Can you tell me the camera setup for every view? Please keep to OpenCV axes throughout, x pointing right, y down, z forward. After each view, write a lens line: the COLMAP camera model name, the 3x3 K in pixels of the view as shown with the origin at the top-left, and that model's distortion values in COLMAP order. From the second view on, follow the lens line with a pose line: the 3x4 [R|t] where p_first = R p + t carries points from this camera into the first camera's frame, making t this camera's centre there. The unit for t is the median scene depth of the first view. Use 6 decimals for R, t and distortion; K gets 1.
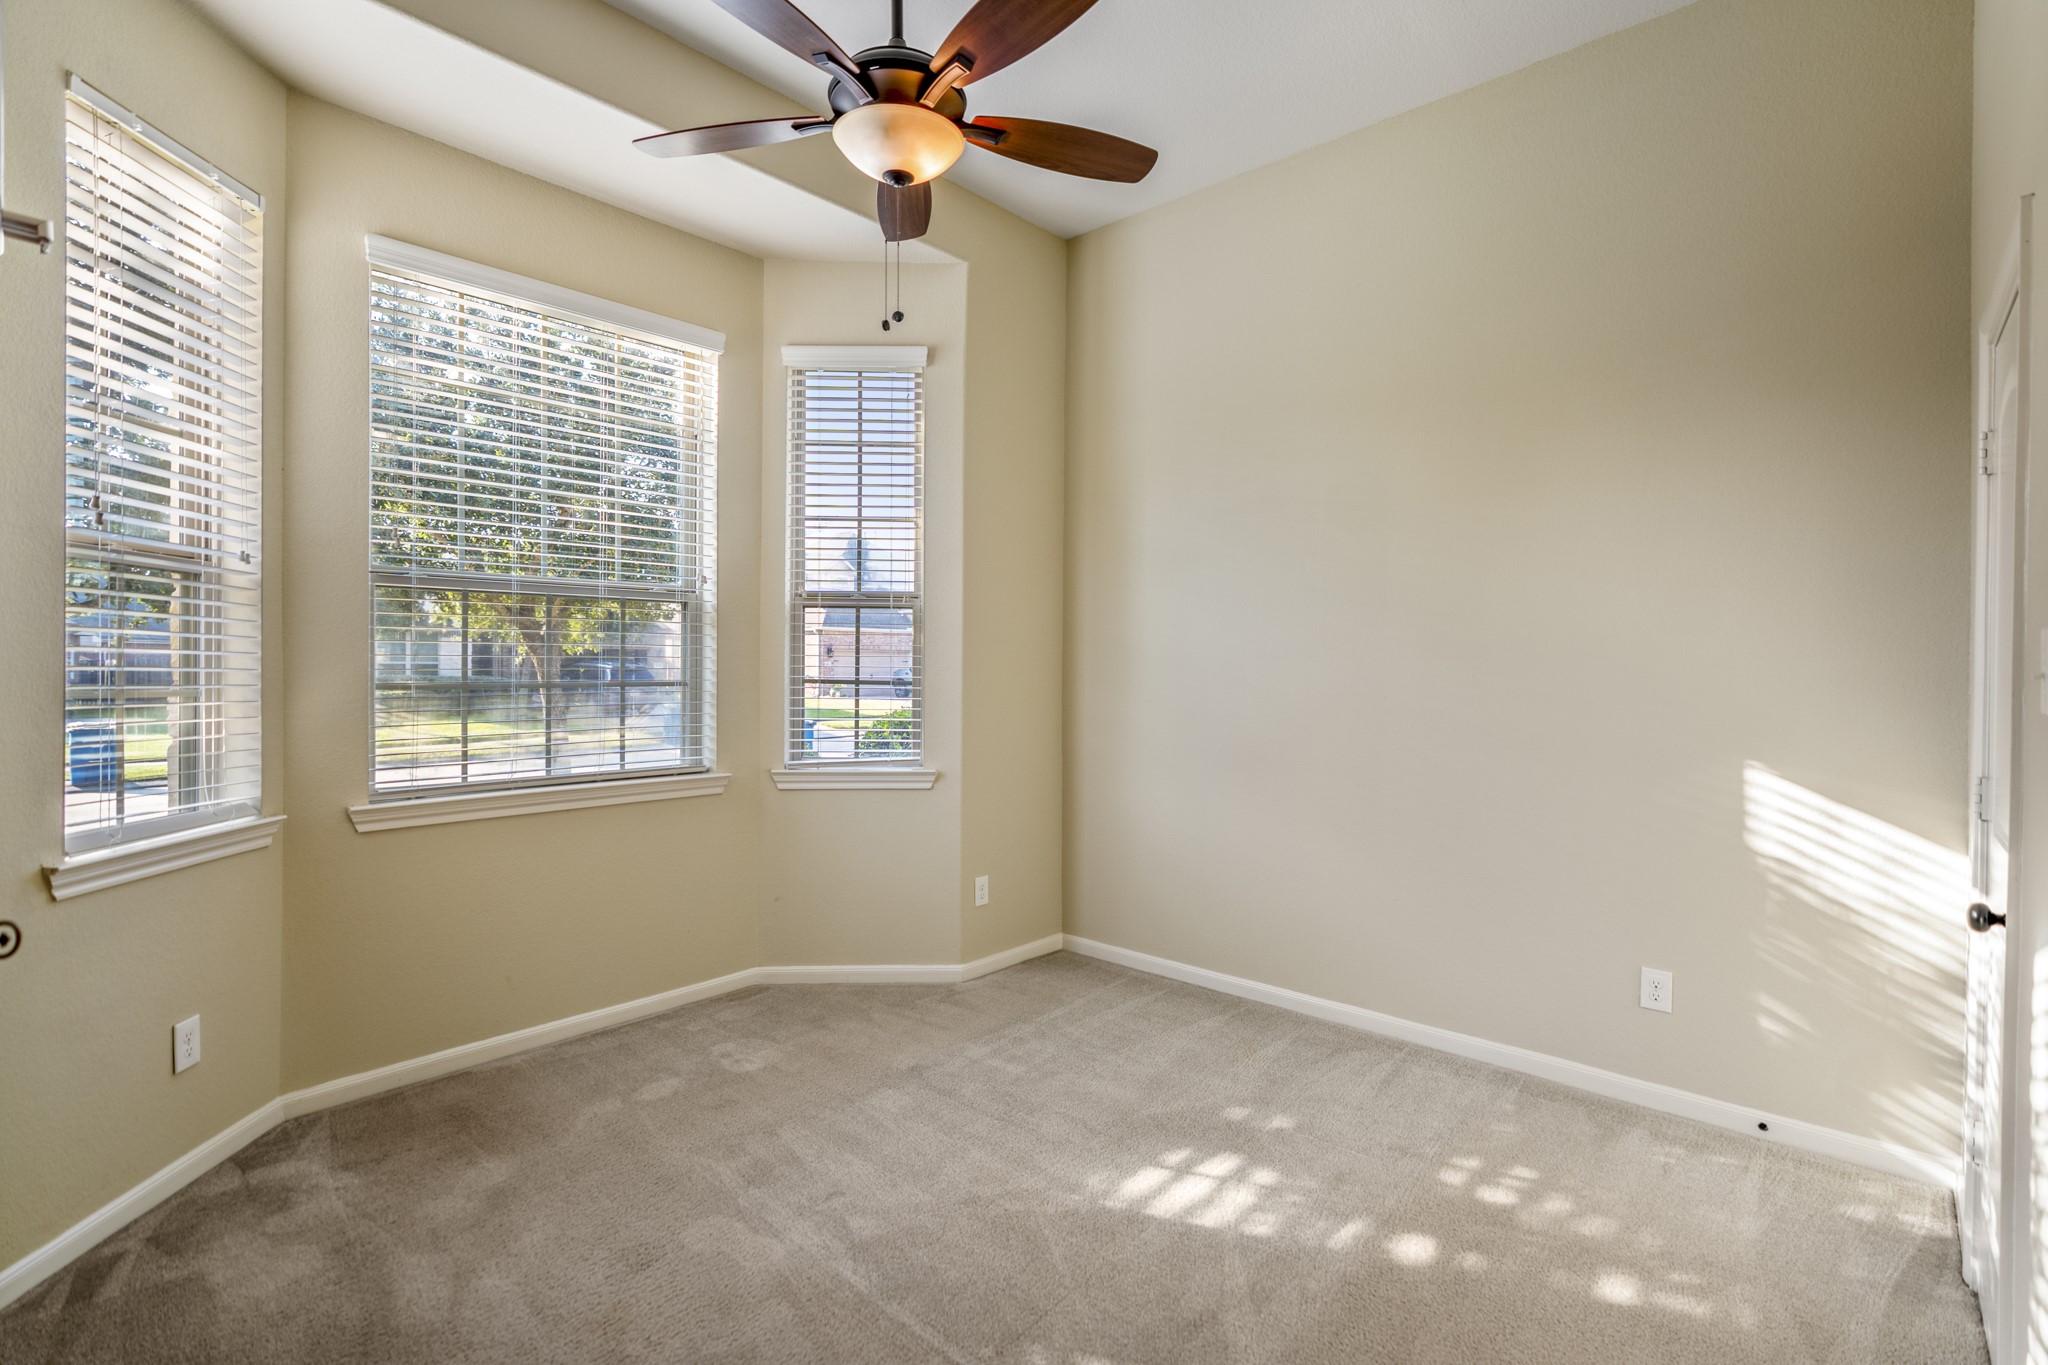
lens RADIAL K [[952.2, 0, 1016.0], [0, 952.2, 671.5], [0, 0, 1]] dist [-0.002380, 0.000420]
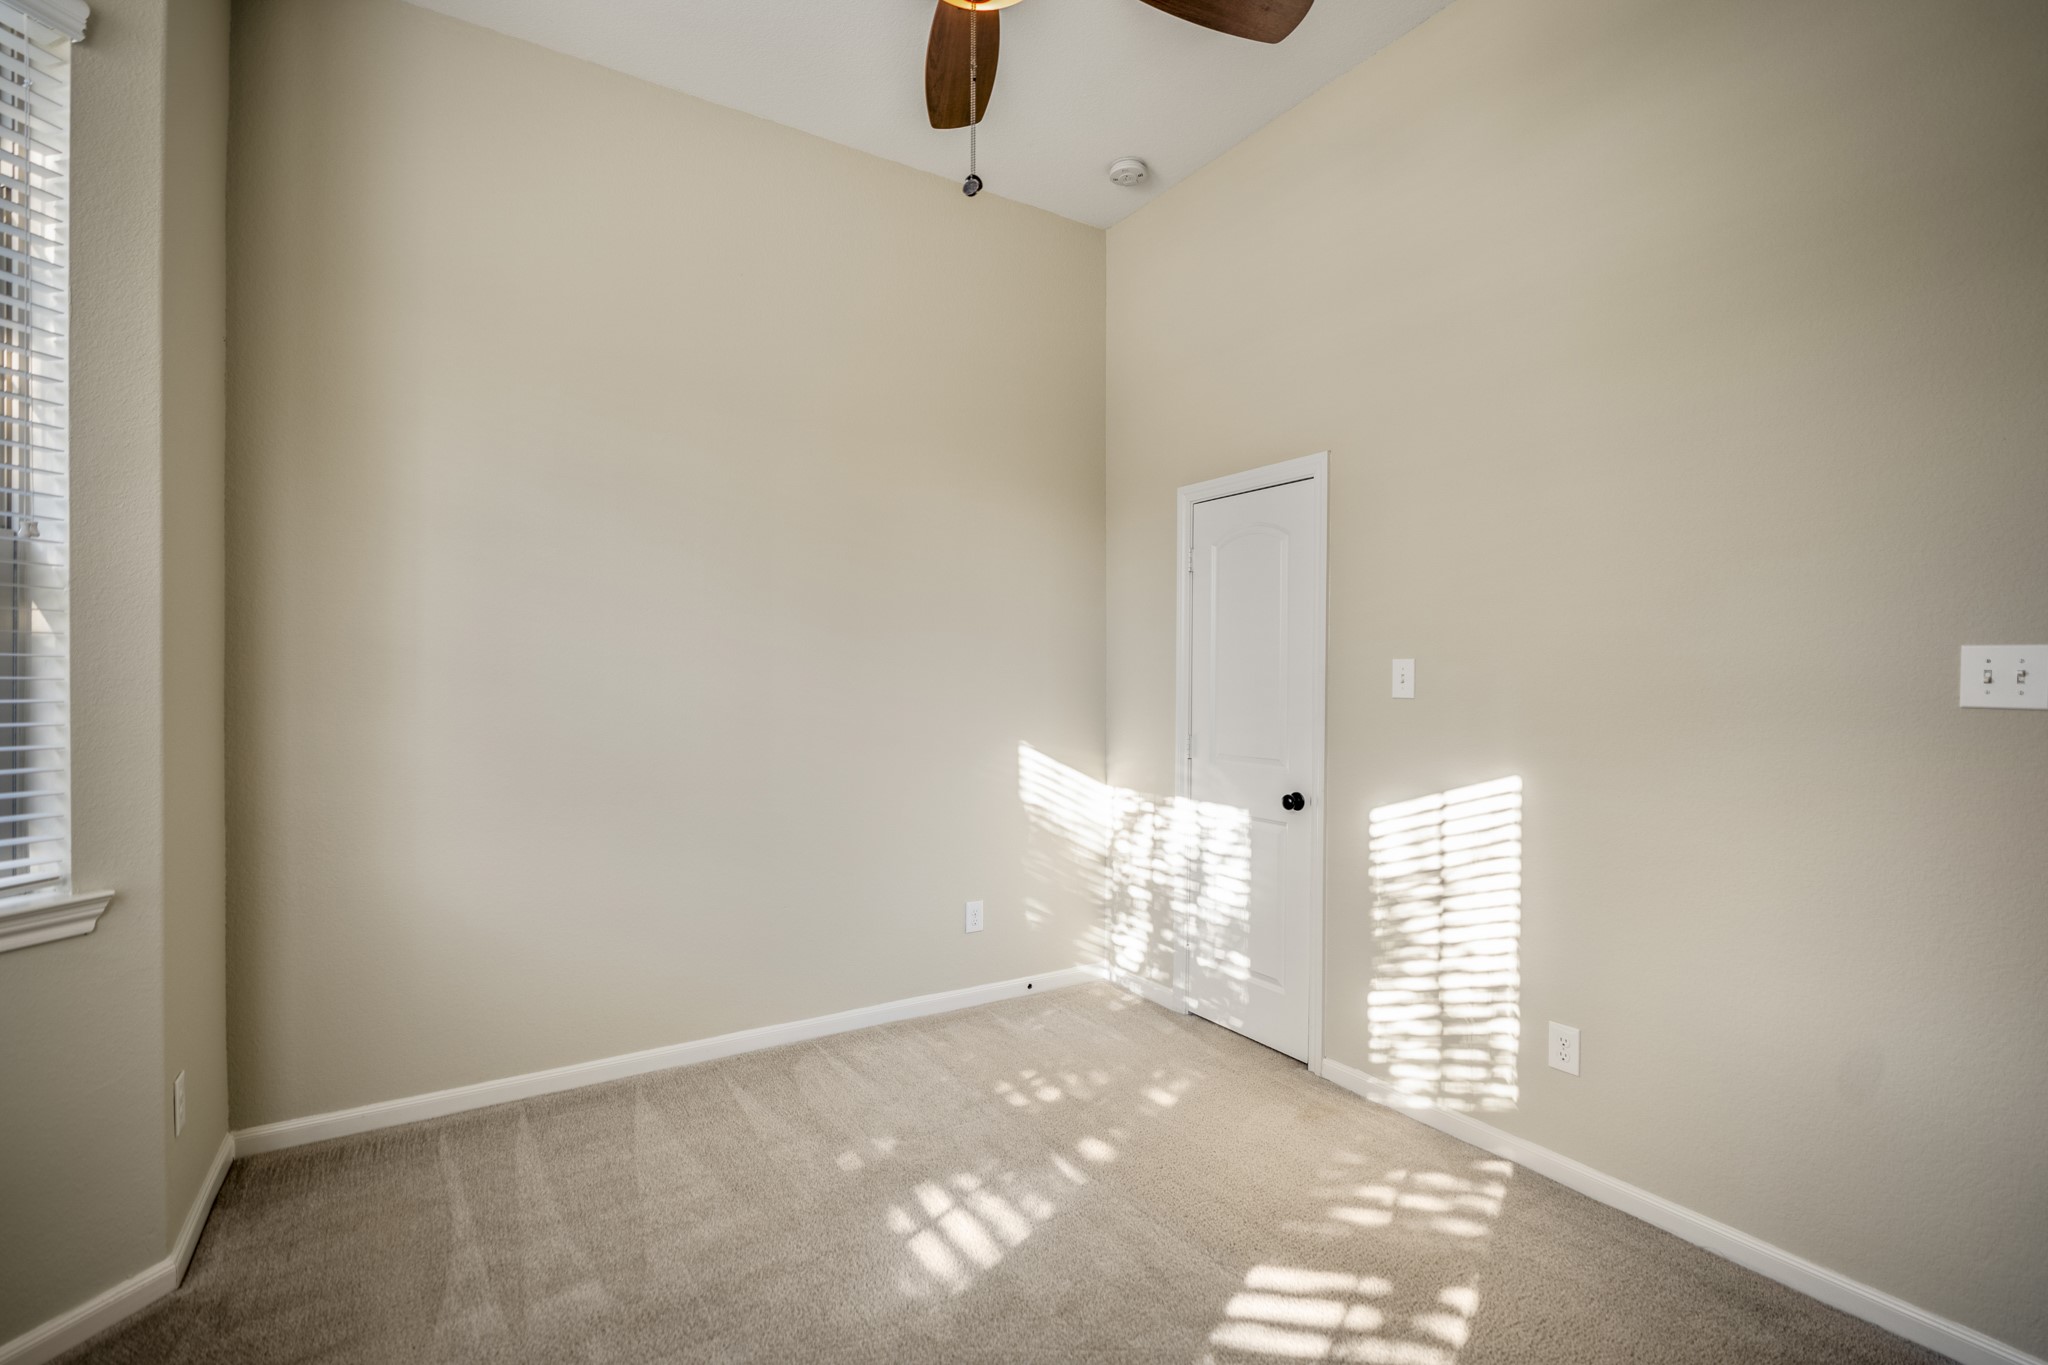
lens RADIAL K [[952.2, 0, 1019.9], [0, 952.2, 686.4], [0, 0, 1]] dist [-0.002380, 0.000420]
pose [[0.256878, -0.015868, 0.966313, -0.674843], [0.001777, 0.999871, 0.015947, -0.013208], [-0.966442, -0.002379, 0.256873, 0.663240]]
